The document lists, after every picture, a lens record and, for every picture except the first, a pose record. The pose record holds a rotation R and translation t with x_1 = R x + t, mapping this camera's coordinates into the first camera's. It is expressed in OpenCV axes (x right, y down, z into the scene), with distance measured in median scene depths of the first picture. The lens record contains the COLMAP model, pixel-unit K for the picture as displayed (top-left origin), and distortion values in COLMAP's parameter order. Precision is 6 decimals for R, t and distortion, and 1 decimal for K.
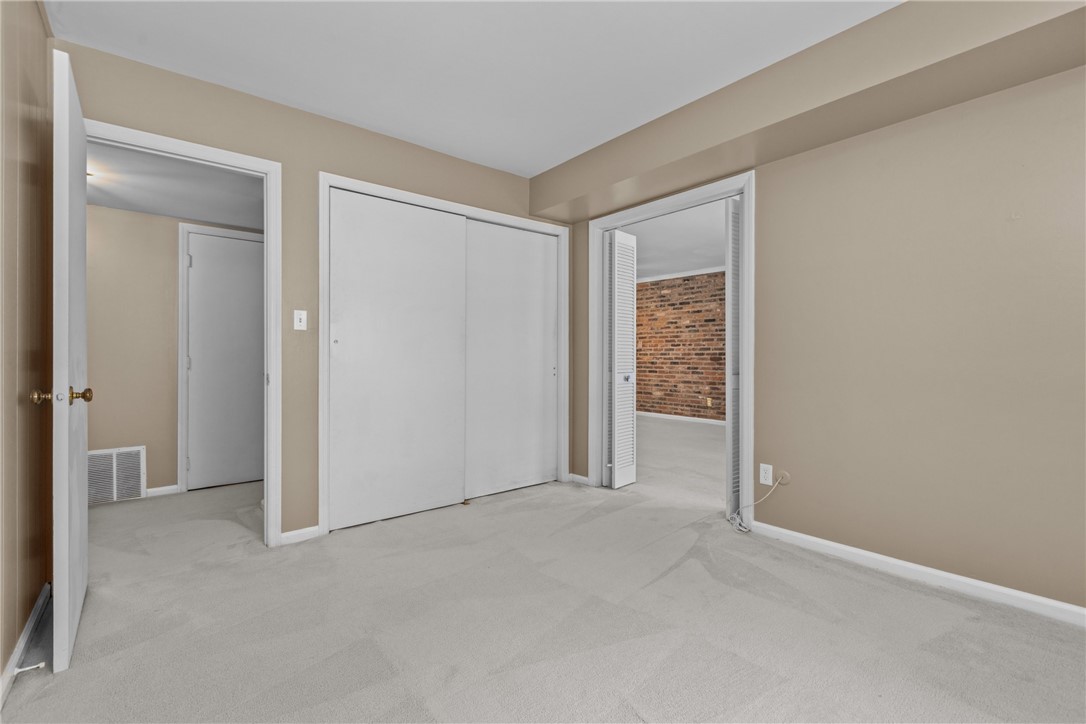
lens RADIAL K [[494.6, 0, 545.9], [0, 494.6, 367.5], [0, 0, 1]] dist [0.001707, 0.000137]
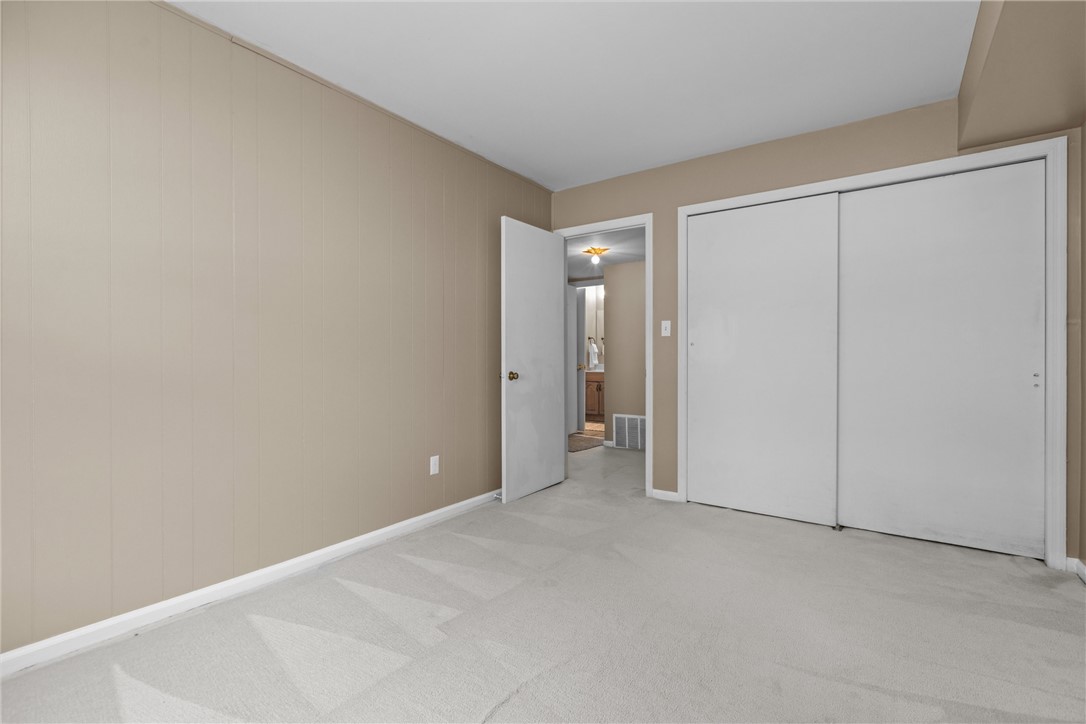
lens RADIAL K [[494.6, 0, 545.9], [0, 494.6, 367.5], [0, 0, 1]] dist [0.001707, 0.000137]
pose [[0.247255, 0.017642, -0.968790, 0.651848], [-0.021060, 0.999696, 0.012830, -0.003995], [0.968722, 0.017230, 0.247551, 0.367885]]
